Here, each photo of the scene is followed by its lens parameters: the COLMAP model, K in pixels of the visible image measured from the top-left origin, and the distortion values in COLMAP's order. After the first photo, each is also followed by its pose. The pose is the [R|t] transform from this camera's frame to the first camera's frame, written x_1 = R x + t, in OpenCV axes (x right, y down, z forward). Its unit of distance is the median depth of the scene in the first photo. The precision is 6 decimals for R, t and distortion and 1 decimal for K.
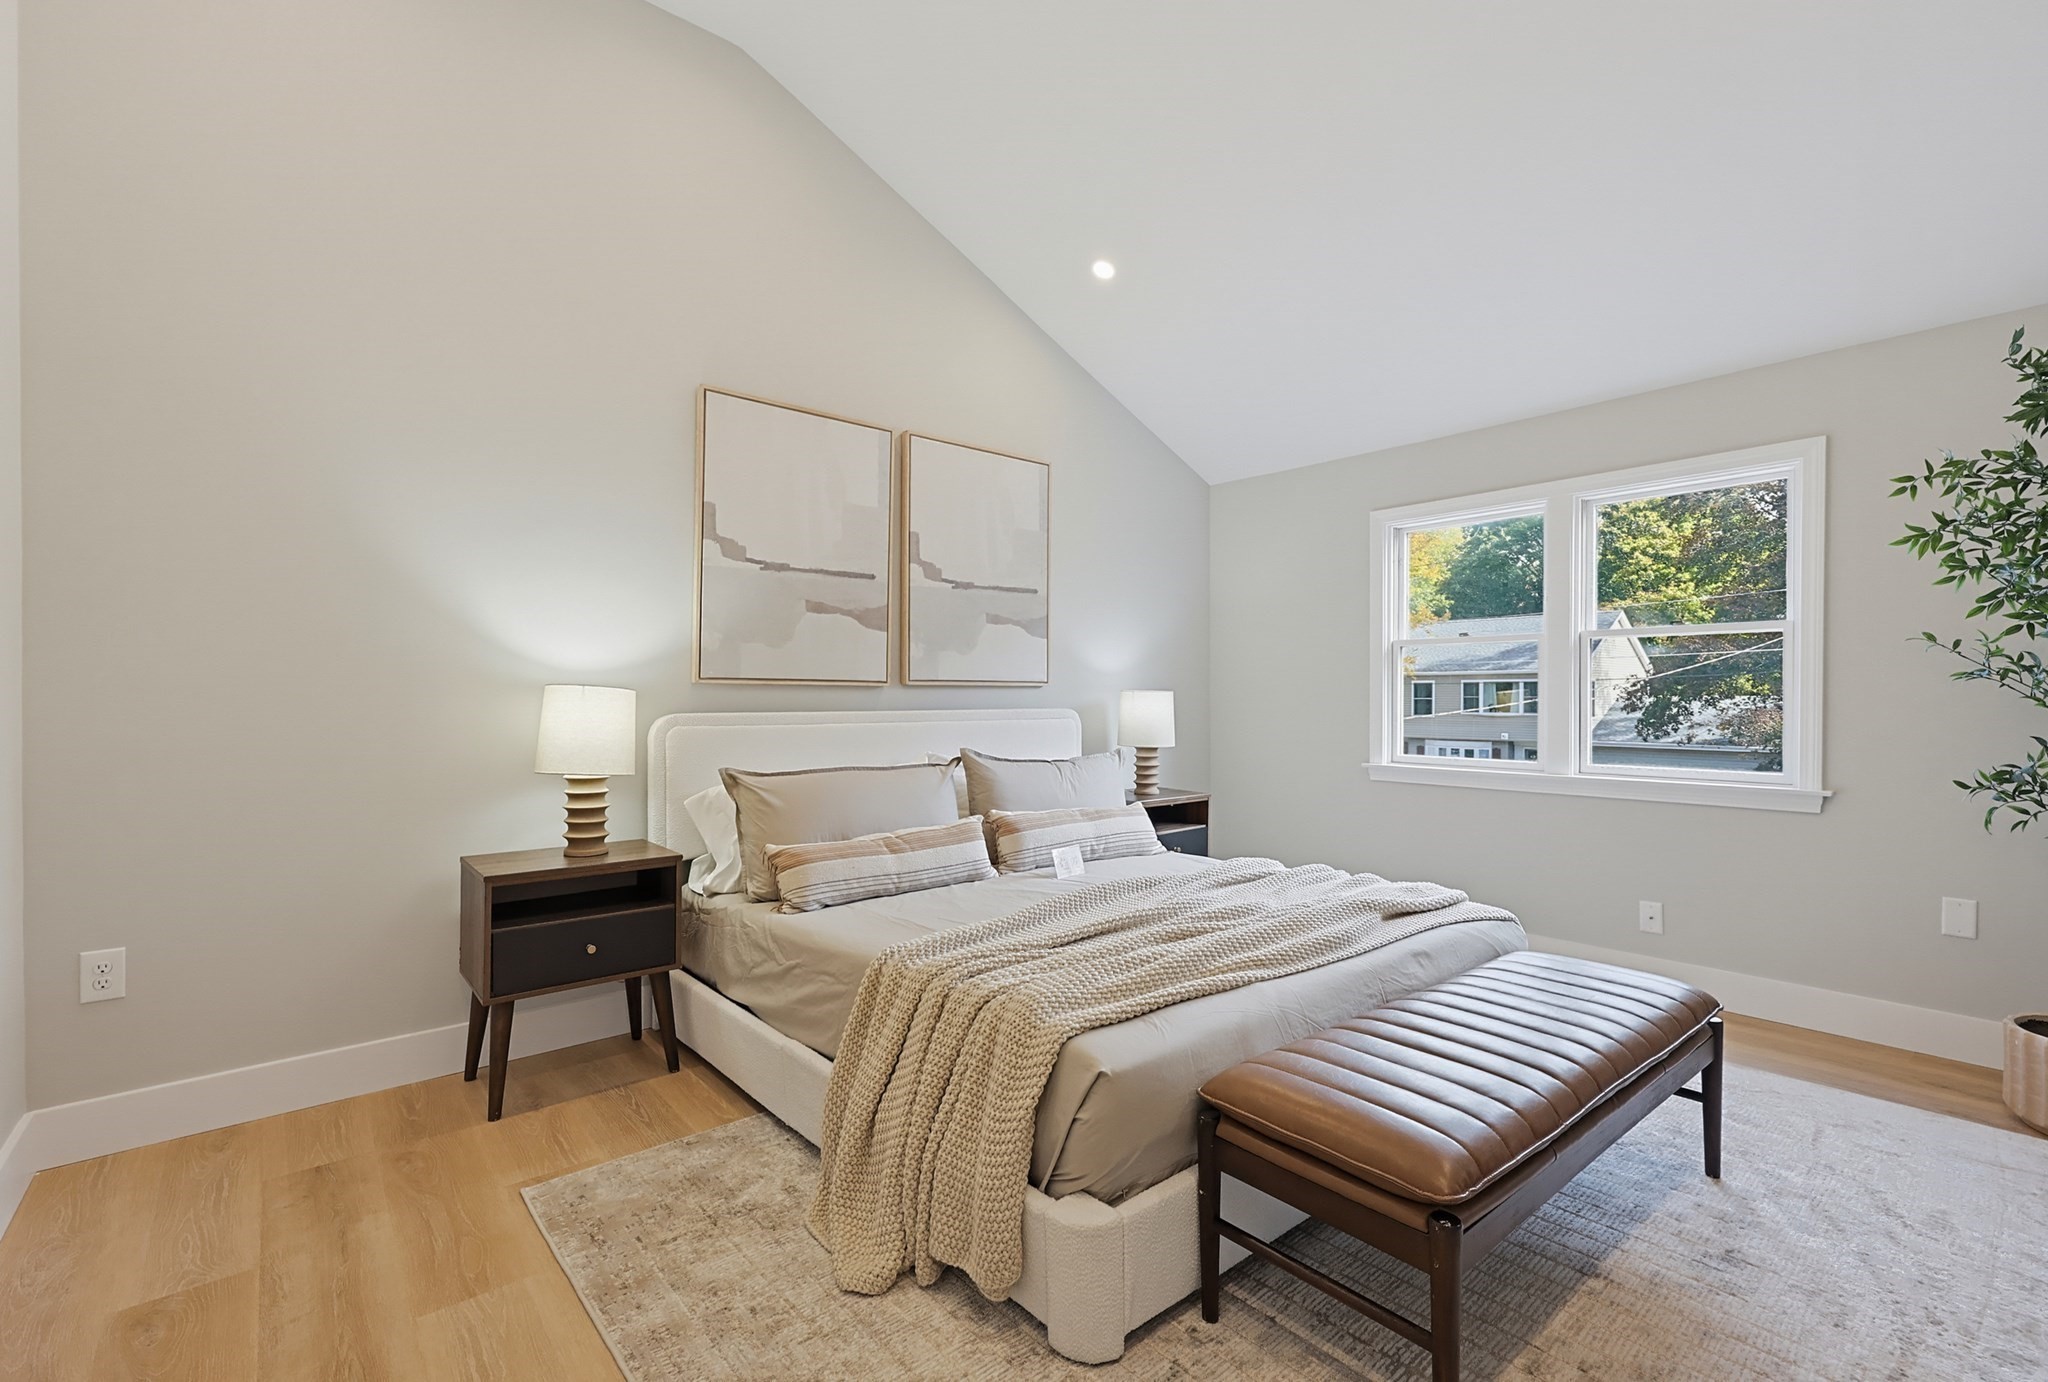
lens RADIAL K [[911.8, 0, 1024.0], [0, 911.8, 691.0], [0, 0, 1]] dist [-0.000395, 0.000096]
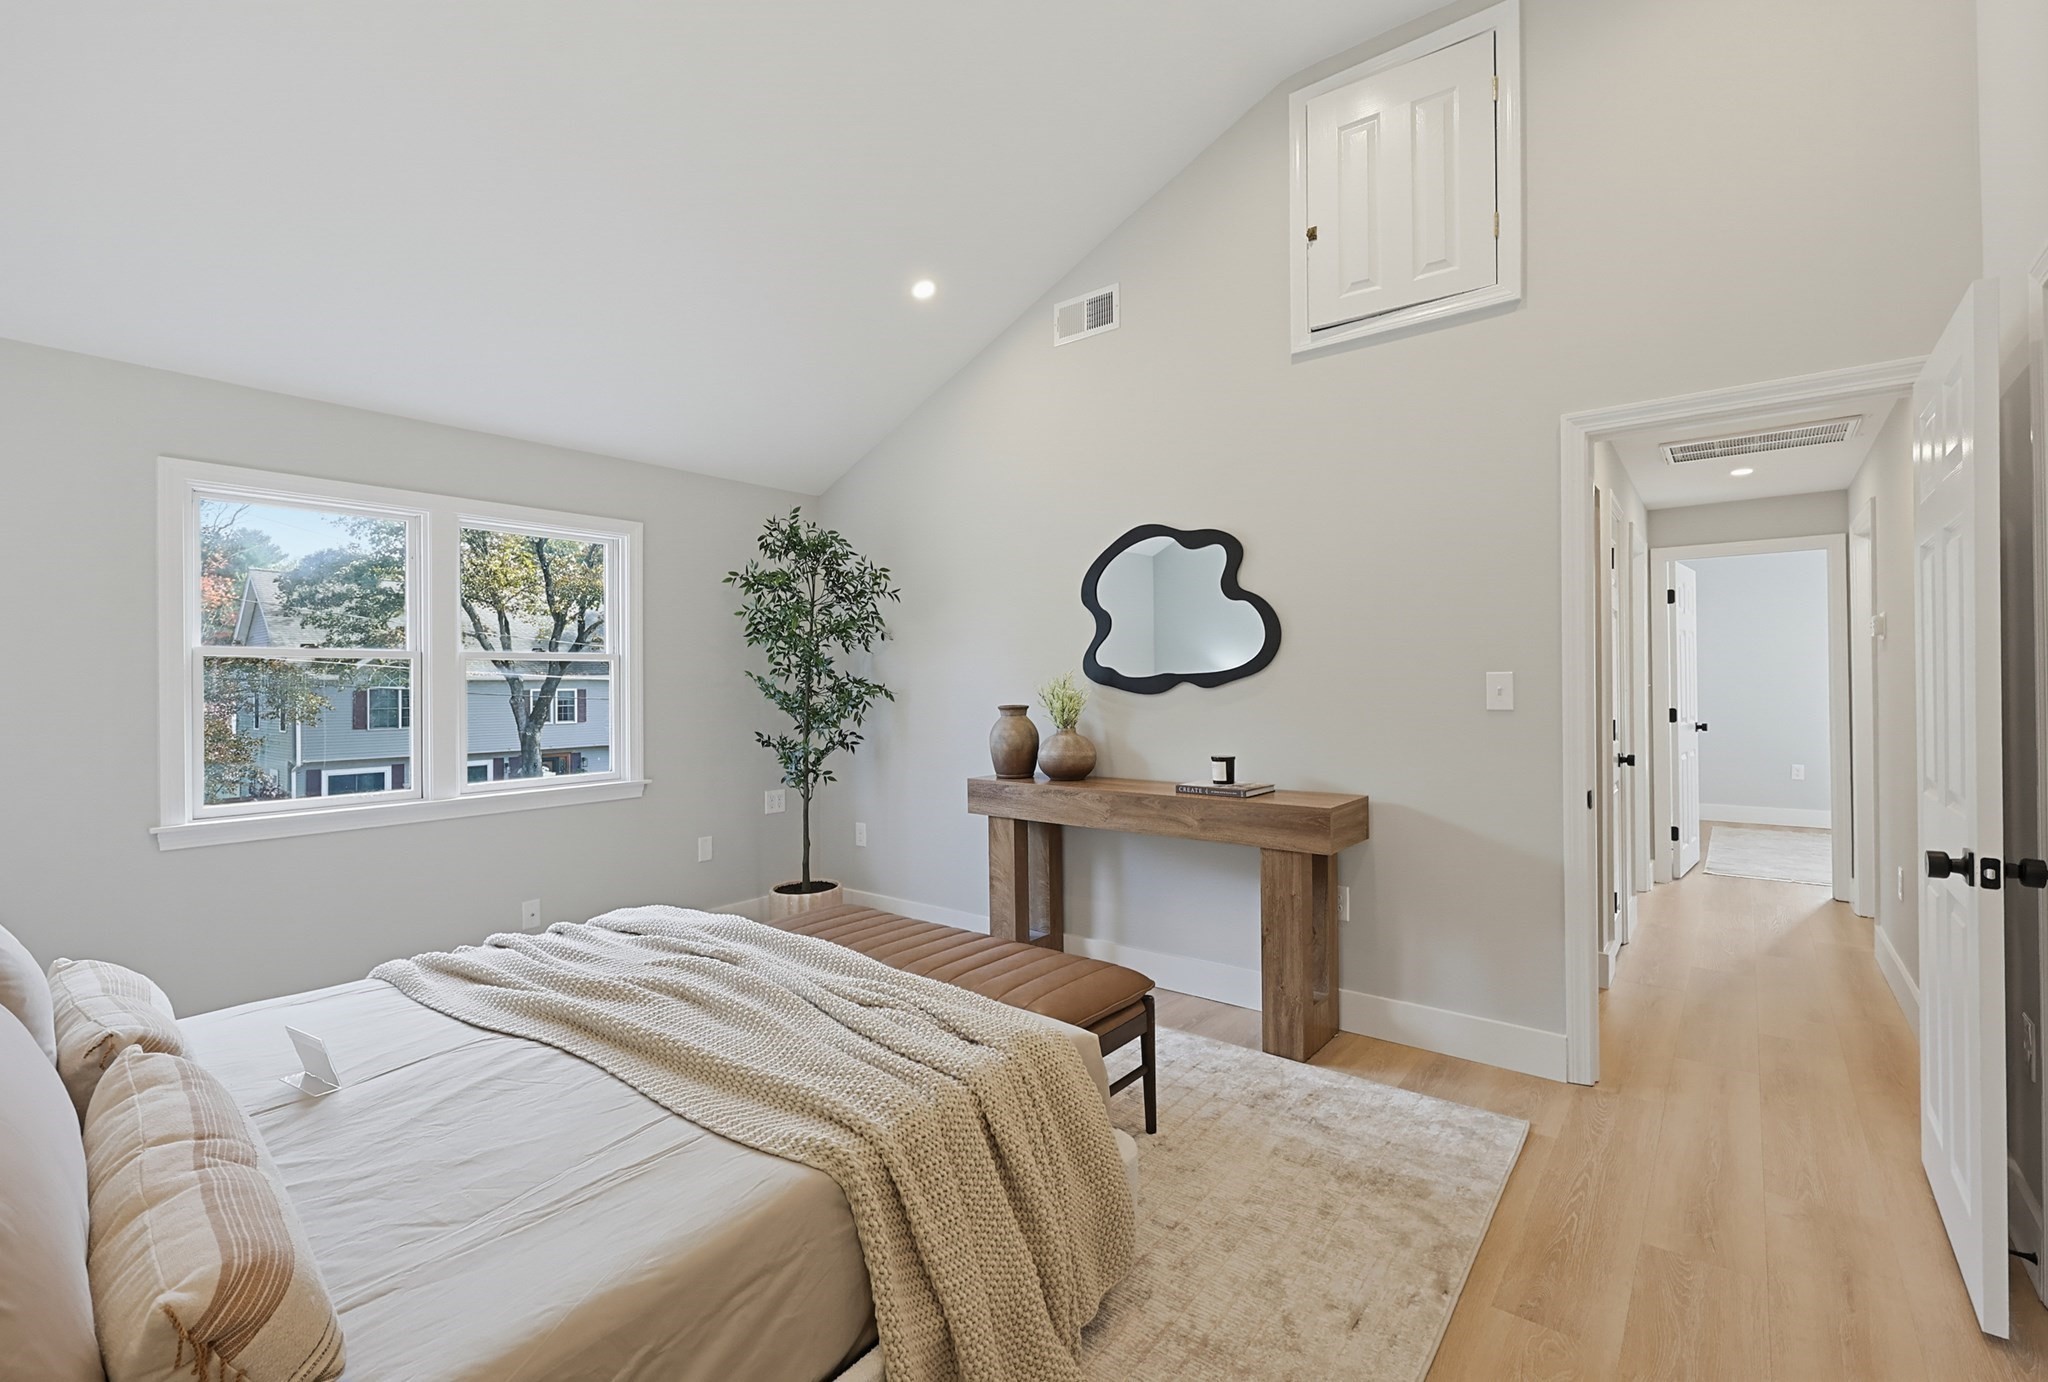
lens RADIAL K [[911.8, 0, 1024.0], [0, 911.8, 691.0], [0, 0, 1]] dist [-0.000395, 0.000096]
pose [[-0.198010, -0.012304, 0.980123, -0.492480], [0.000910, 0.999918, 0.012736, -0.036374], [-0.980200, 0.003413, -0.197983, 0.581604]]
